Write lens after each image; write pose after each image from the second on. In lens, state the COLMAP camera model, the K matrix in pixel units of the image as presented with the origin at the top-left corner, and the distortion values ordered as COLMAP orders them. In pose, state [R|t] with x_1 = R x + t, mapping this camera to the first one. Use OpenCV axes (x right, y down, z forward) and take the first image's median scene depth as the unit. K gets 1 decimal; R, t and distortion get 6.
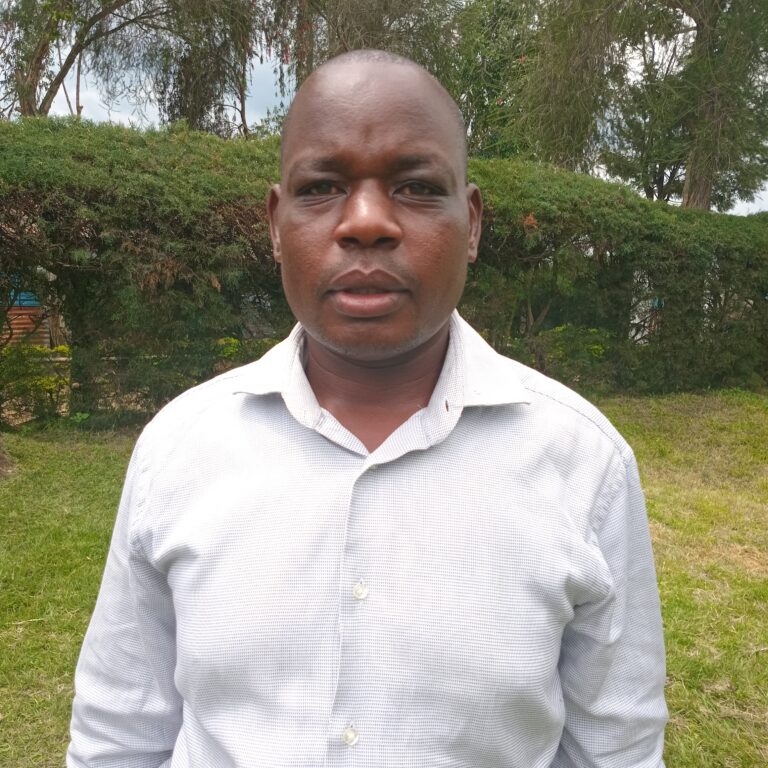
lens RADIAL K [[748.3, 0, 382.9], [0, 748.3, 383.2], [0, 0, 1]] dist [0.025138, 0.000000]
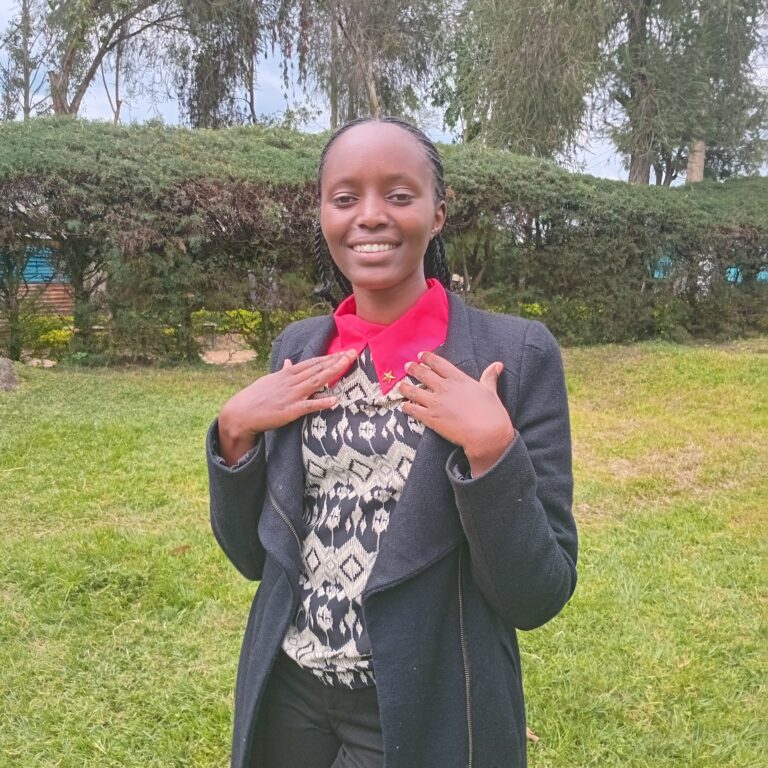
lens RADIAL K [[748.3, 0, 385.0], [0, 748.3, 385.1], [0, 0, 1]] dist [0.025138, 0.000000]
pose [[0.997785, -0.004335, -0.066374, 0.169061], [0.005680, 0.999782, 0.020093, 0.064295], [0.066272, -0.020426, 0.997592, -0.198694]]
